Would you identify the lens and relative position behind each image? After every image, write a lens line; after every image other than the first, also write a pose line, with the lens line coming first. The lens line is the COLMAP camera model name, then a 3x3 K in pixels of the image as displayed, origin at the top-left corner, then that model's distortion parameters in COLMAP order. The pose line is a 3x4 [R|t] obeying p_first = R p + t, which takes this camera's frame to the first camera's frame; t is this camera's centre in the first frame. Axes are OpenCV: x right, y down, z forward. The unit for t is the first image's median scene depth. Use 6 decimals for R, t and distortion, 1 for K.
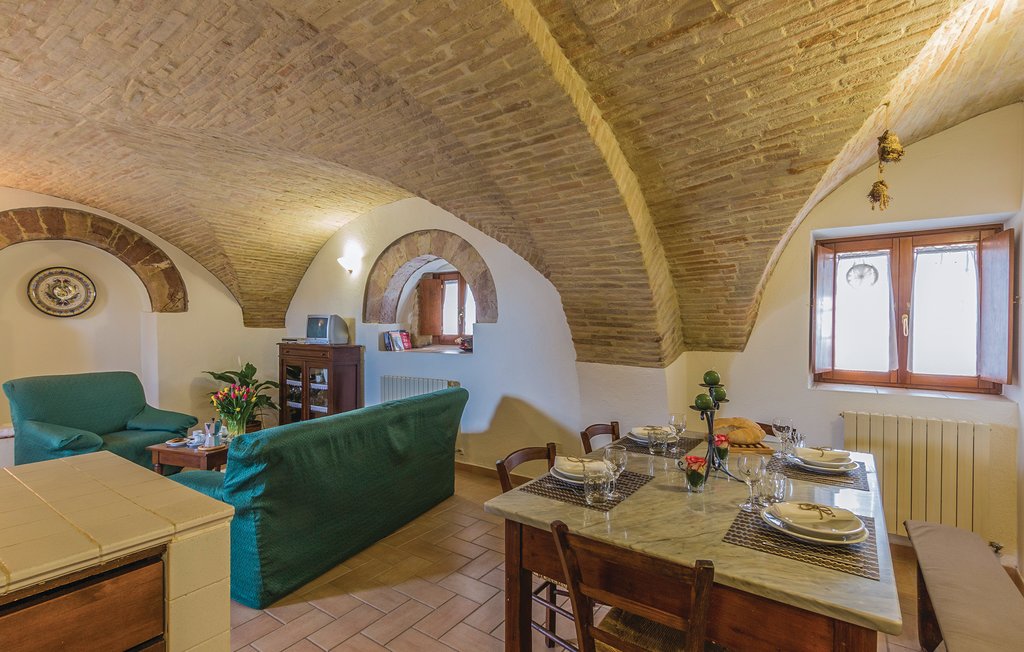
lens RADIAL K [[488.5, 0, 491.0], [0, 488.5, 328.7], [0, 0, 1]] dist [-0.001352, -0.000273]
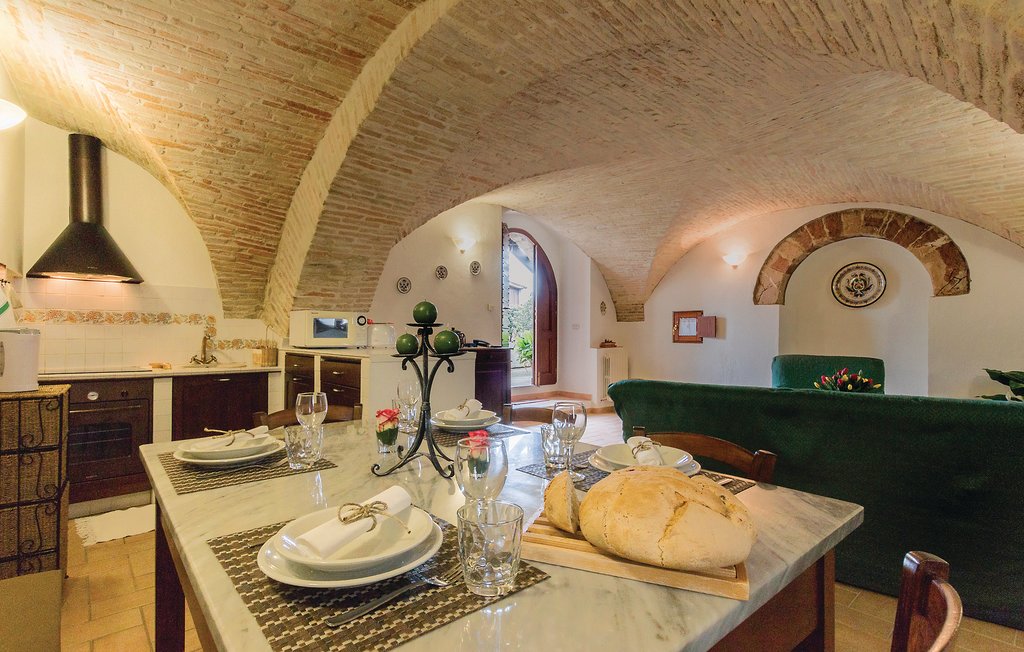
lens RADIAL K [[488.5, 0, 491.0], [0, 488.5, 328.7], [0, 0, 1]] dist [-0.001352, -0.000273]
pose [[-0.247356, -0.014591, -0.968815, 0.396864], [-0.012786, 0.999849, -0.011794, 0.047713], [0.968840, 0.009470, -0.247505, 0.467966]]
